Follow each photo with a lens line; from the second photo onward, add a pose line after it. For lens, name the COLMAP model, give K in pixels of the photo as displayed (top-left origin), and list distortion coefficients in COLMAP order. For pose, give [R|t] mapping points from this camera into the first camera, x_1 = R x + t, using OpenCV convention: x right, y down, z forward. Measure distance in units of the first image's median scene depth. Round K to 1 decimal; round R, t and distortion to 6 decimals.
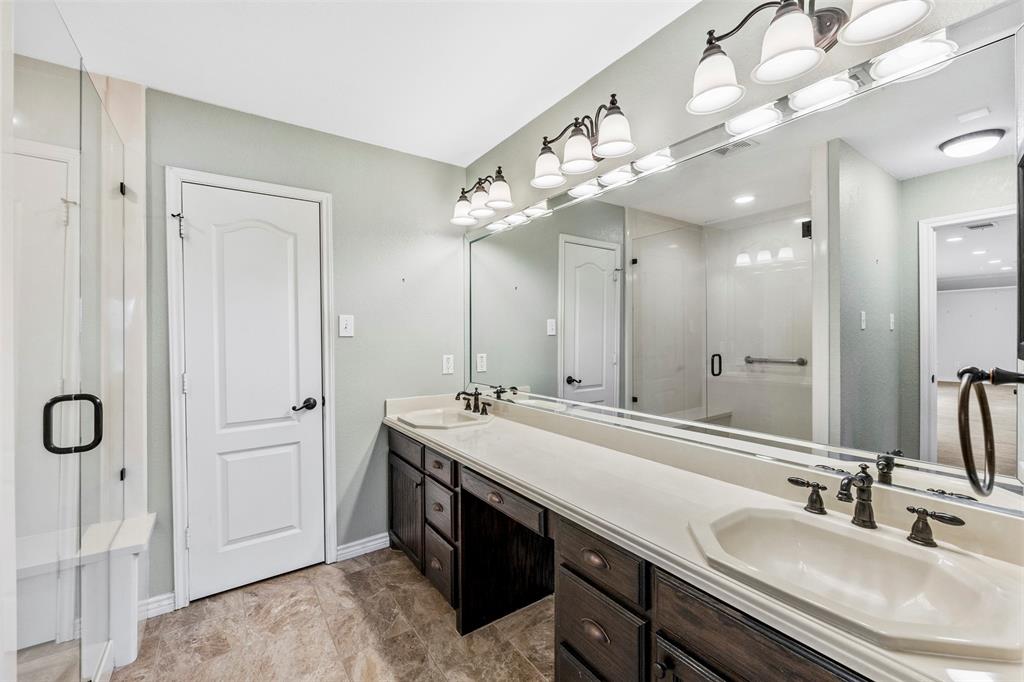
lens RADIAL K [[394.8, 0, 509.0], [0, 394.8, 336.8], [0, 0, 1]] dist [-0.001497, -0.000139]
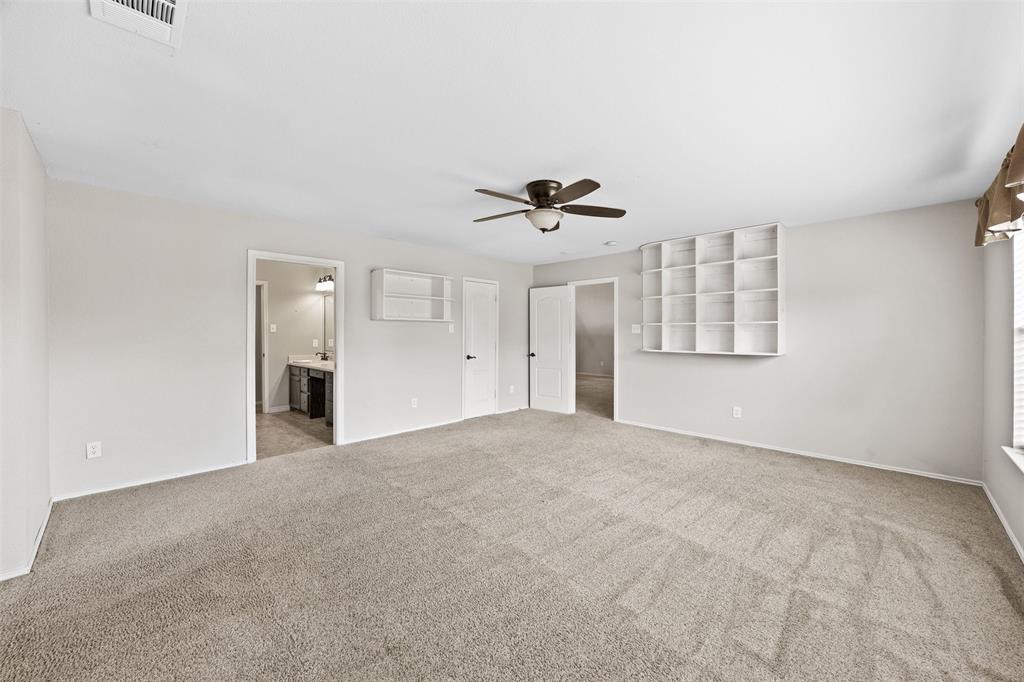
lens RADIAL K [[394.8, 0, 509.0], [0, 394.8, 336.8], [0, 0, 1]] dist [-0.001497, -0.000139]
pose [[0.986612, 0.002778, 0.163059, 0.747003], [-0.001610, 0.999972, -0.007294, 0.047286], [-0.163075, 0.006934, 0.986589, -1.940312]]
